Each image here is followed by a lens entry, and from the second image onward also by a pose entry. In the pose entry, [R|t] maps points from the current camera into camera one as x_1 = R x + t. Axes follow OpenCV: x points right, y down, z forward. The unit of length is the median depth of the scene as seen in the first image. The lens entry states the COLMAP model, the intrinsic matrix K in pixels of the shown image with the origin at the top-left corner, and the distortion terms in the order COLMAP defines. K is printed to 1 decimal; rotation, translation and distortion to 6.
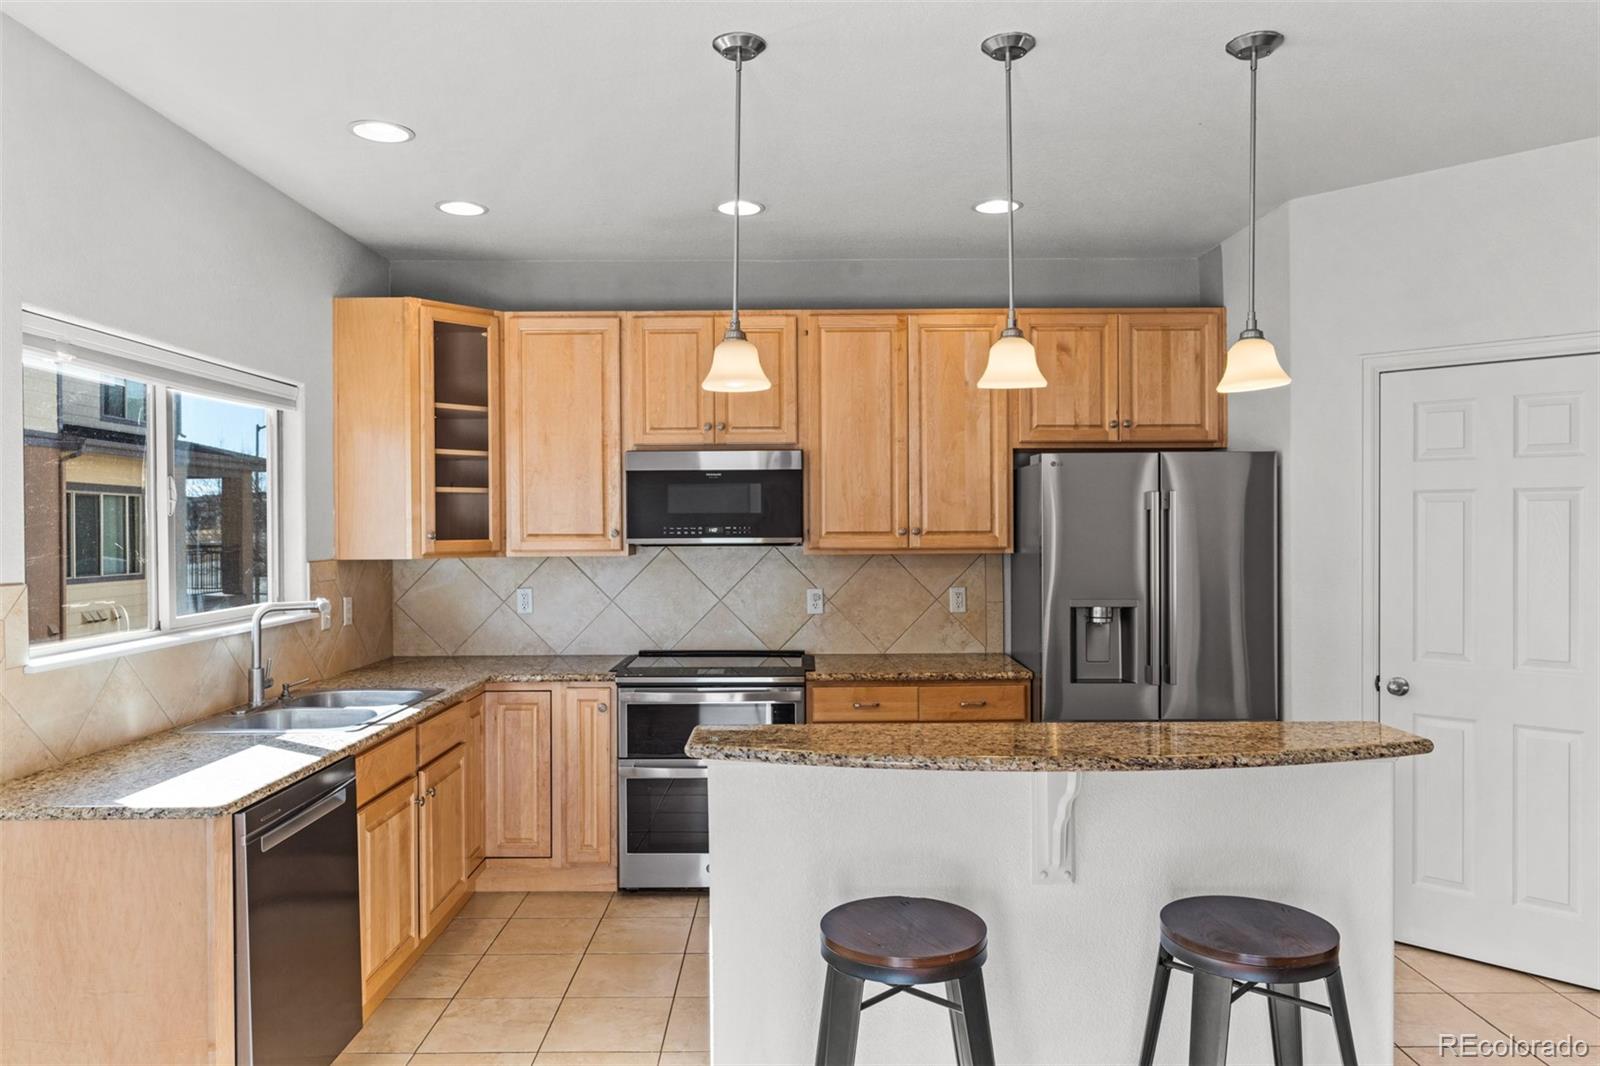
lens RADIAL K [[1087.4, 0, 784.4], [0, 1087.4, 527.8], [0, 0, 1]] dist [-0.001828, 0.001909]
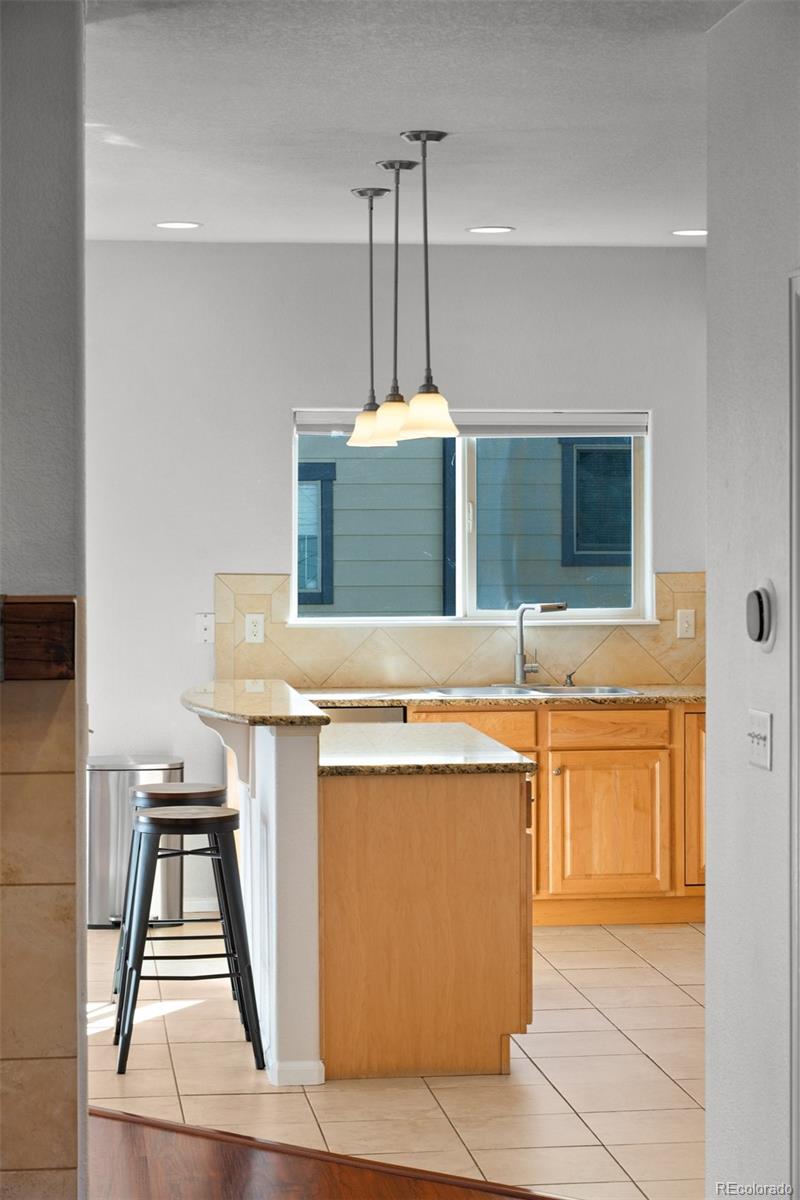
lens RADIAL K [[2513.7, 0, 402.9], [0, 2513.7, 592.3], [0, 0, 1]] dist [0.076342, 0.000000]
pose [[0.130266, 0.037081, -0.990785, 1.803277], [-0.002251, 0.999309, 0.037104, -0.037493], [0.991476, -0.002603, 0.130260, 0.376672]]
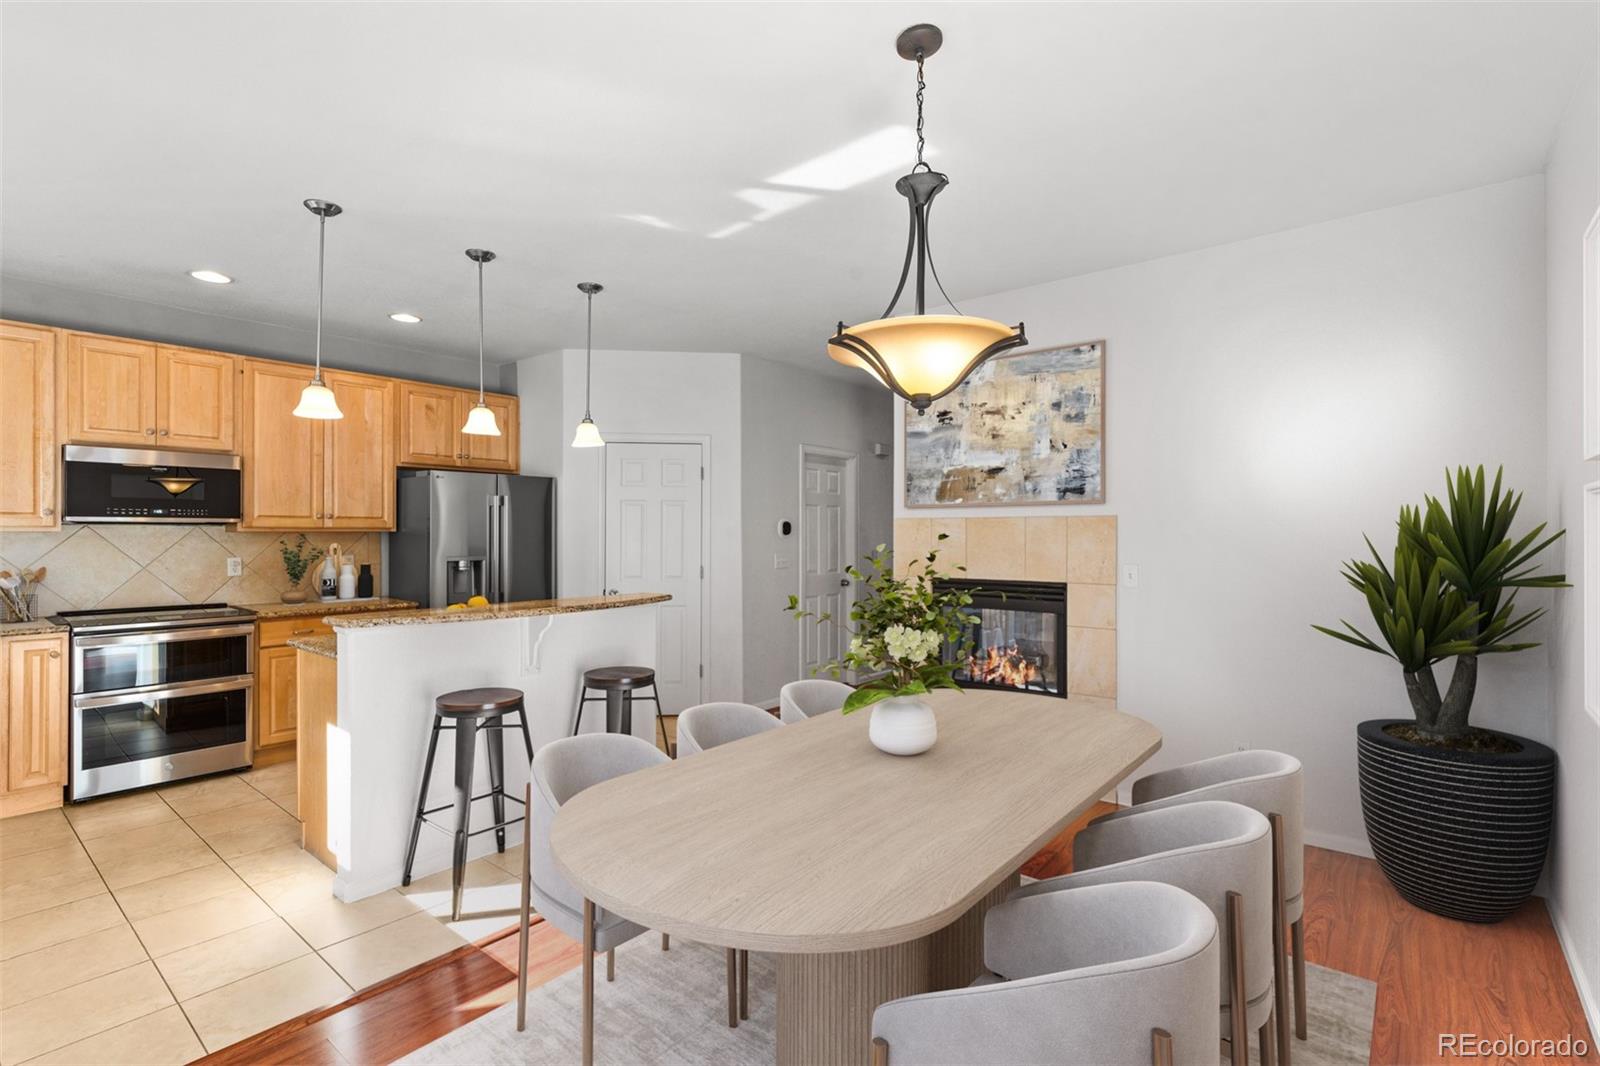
lens RADIAL K [[735.1, 0, 797.4], [0, 735.1, 527.0], [0, 0, 1]] dist [-0.012023, 0.000016]
pose [[0.639189, 0.012232, 0.768952, -0.241815], [-0.003551, 0.999910, -0.012954, 0.028601], [-0.769041, 0.005549, 0.639175, -0.141753]]
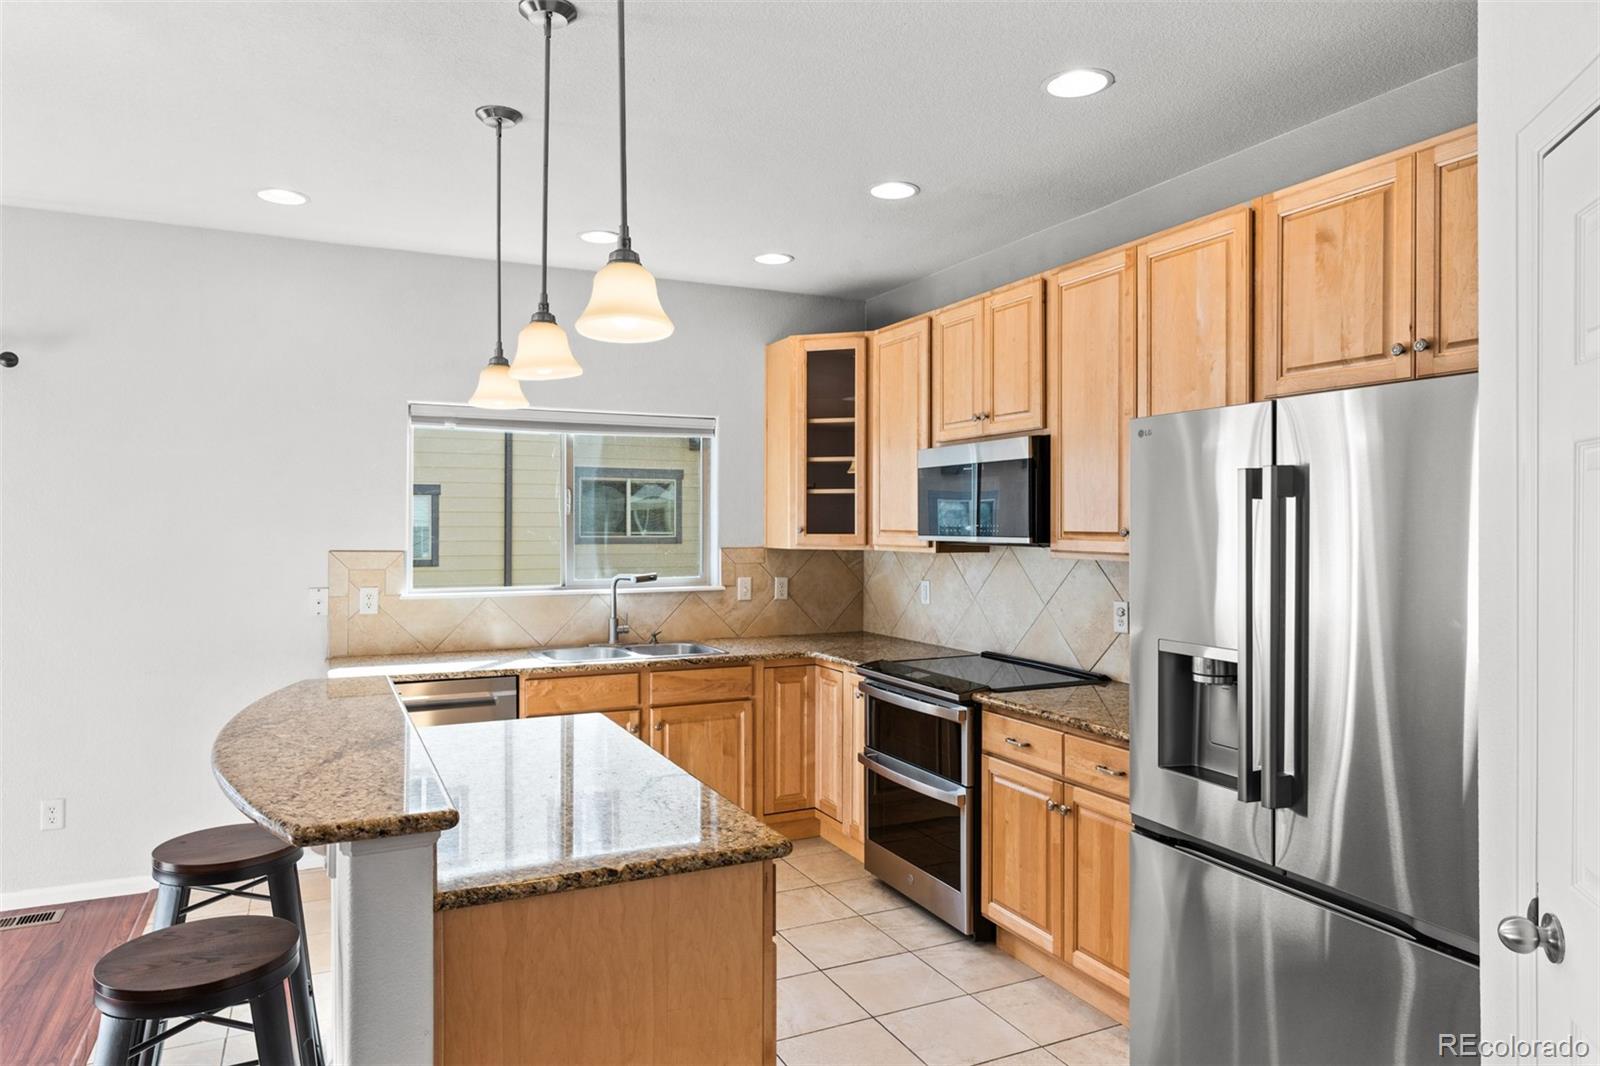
lens RADIAL K [[995.5, 0, 793.1], [0, 995.5, 523.1], [0, 0, 1]] dist [-0.001209, 0.001580]
pose [[0.433272, 0.006252, -0.901241, 0.633345], [-0.007328, 0.999967, 0.003414, -0.004037], [0.901233, 0.005125, 0.433304, 0.487956]]
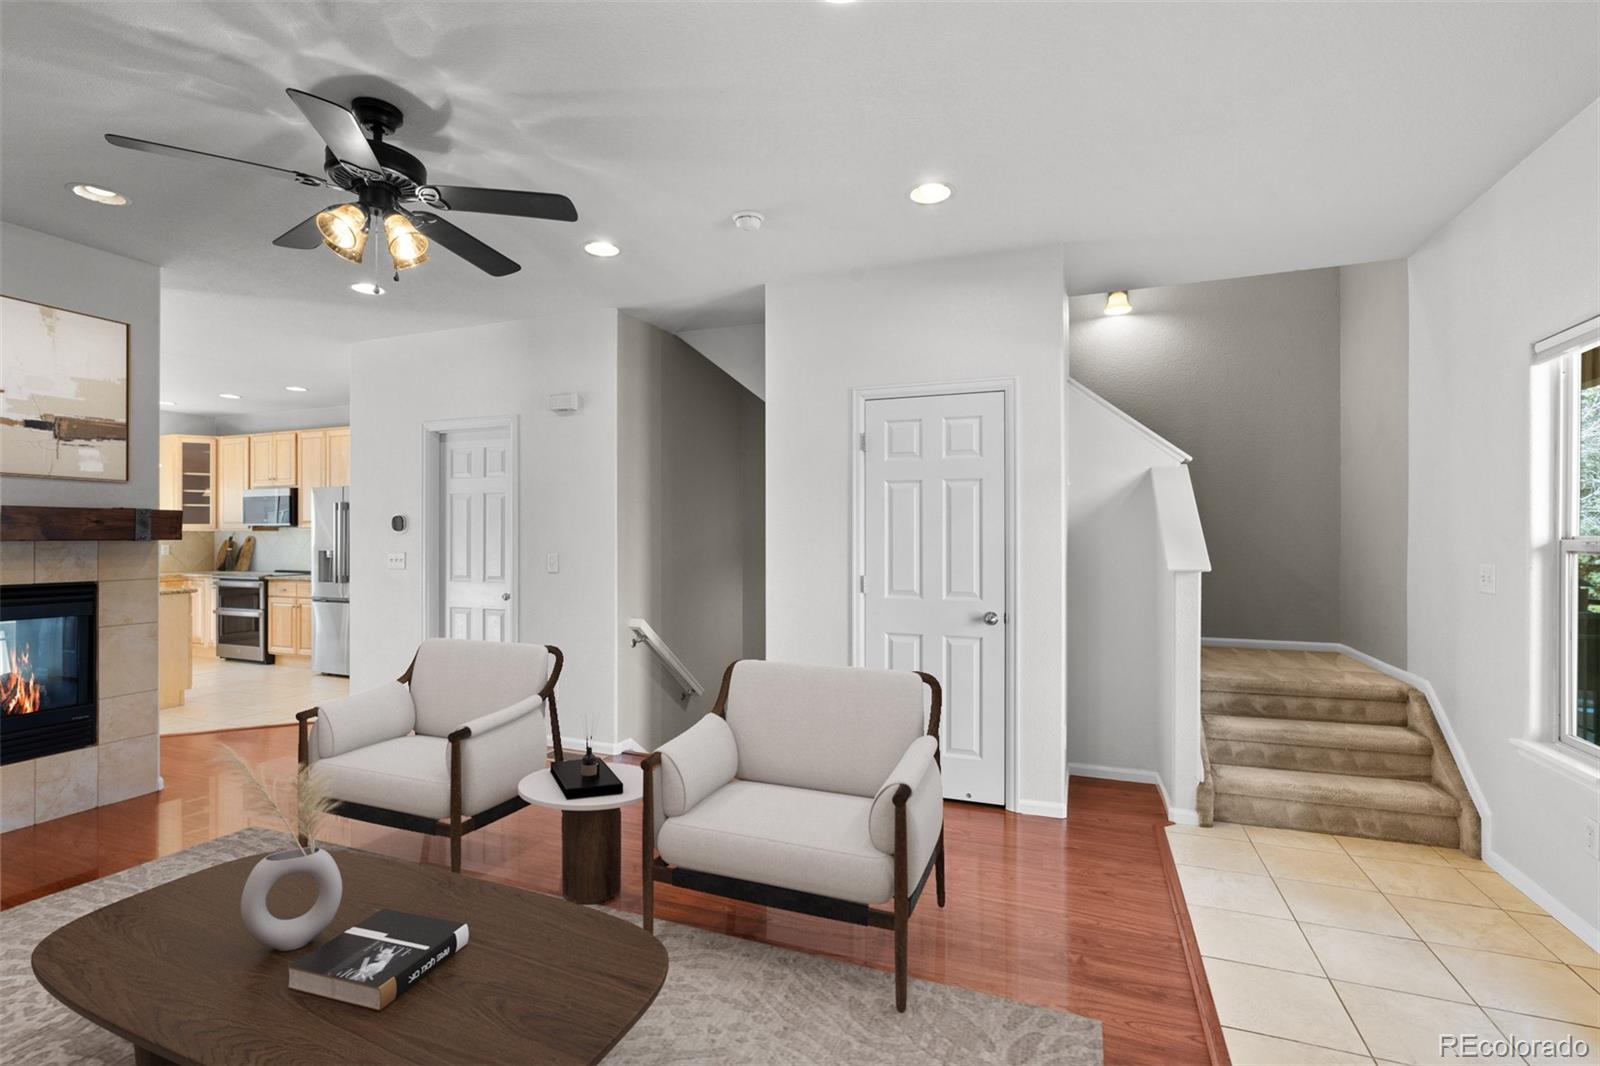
lens RADIAL K [[727.4, 0, 796.3], [0, 727.4, 533.4], [0, 0, 1]] dist [-0.003239, 0.000907]
pose [[0.933063, 0.004414, -0.359685, 1.661576], [-0.005727, 0.999980, -0.002585, 0.029137], [0.359666, 0.004472, 0.933070, -0.121859]]
